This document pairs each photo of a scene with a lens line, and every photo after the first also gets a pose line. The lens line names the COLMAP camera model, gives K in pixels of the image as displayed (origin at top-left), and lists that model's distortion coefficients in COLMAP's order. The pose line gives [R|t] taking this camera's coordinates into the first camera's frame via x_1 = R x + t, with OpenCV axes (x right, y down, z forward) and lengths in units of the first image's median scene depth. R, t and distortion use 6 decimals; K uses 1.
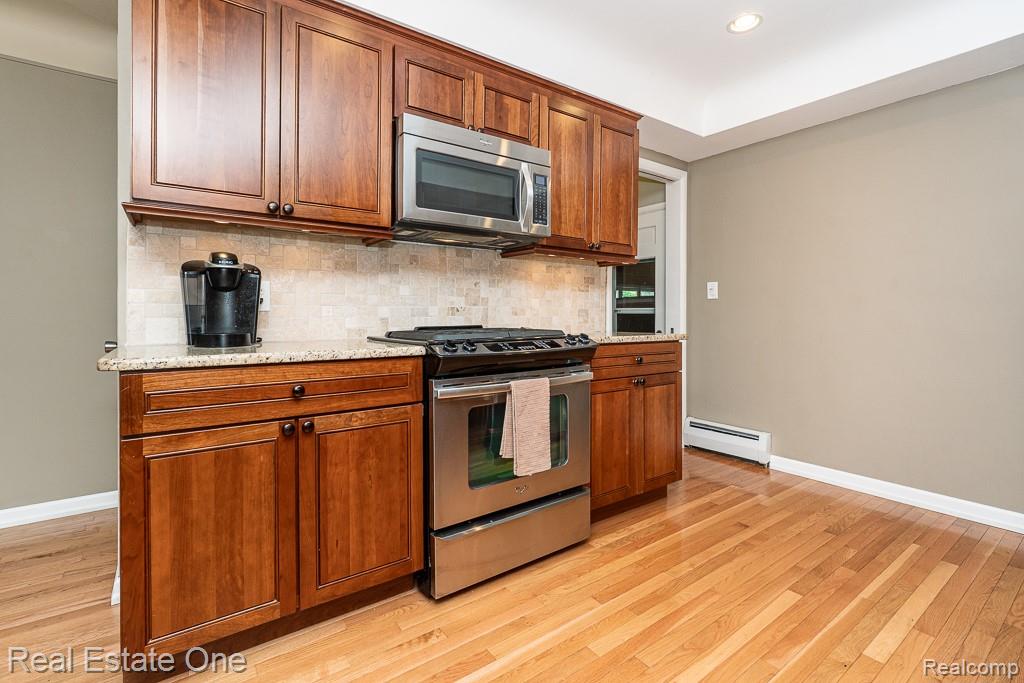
lens RADIAL K [[471.2, 0, 511.0], [0, 471.2, 315.3], [0, 0, 1]] dist [-0.000799, 0.000019]
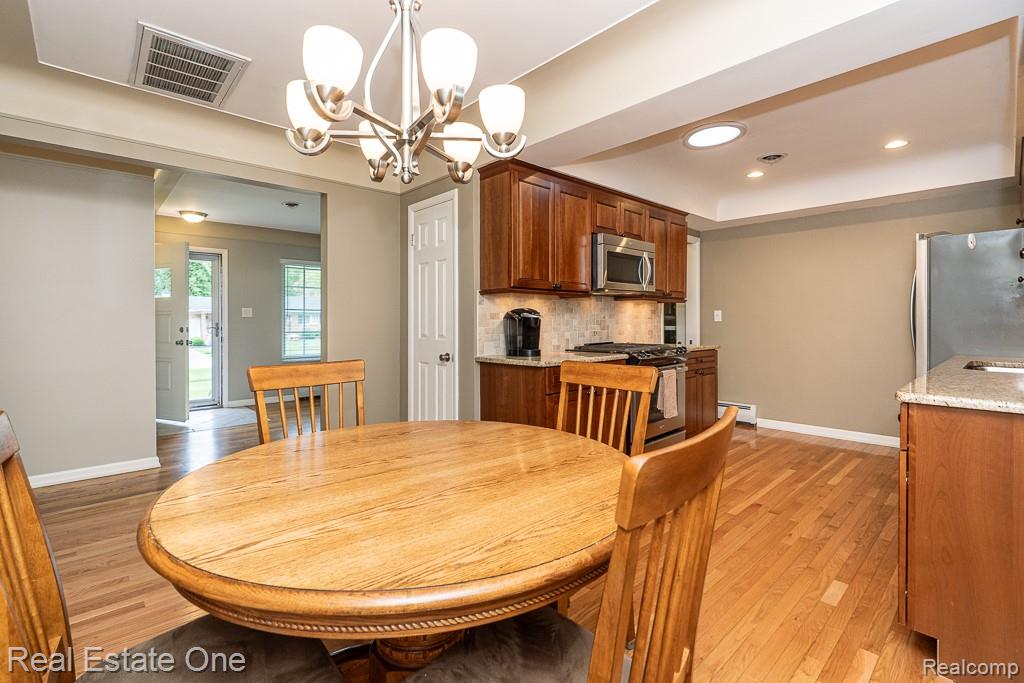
lens RADIAL K [[467.0, 0, 508.7], [0, 467.0, 323.5], [0, 0, 1]] dist [-0.002334, -0.000424]
pose [[0.992922, -0.005399, 0.118646, -0.701707], [0.005009, 0.999981, 0.003592, -0.059113], [-0.118663, -0.002972, 0.992930, -0.712569]]
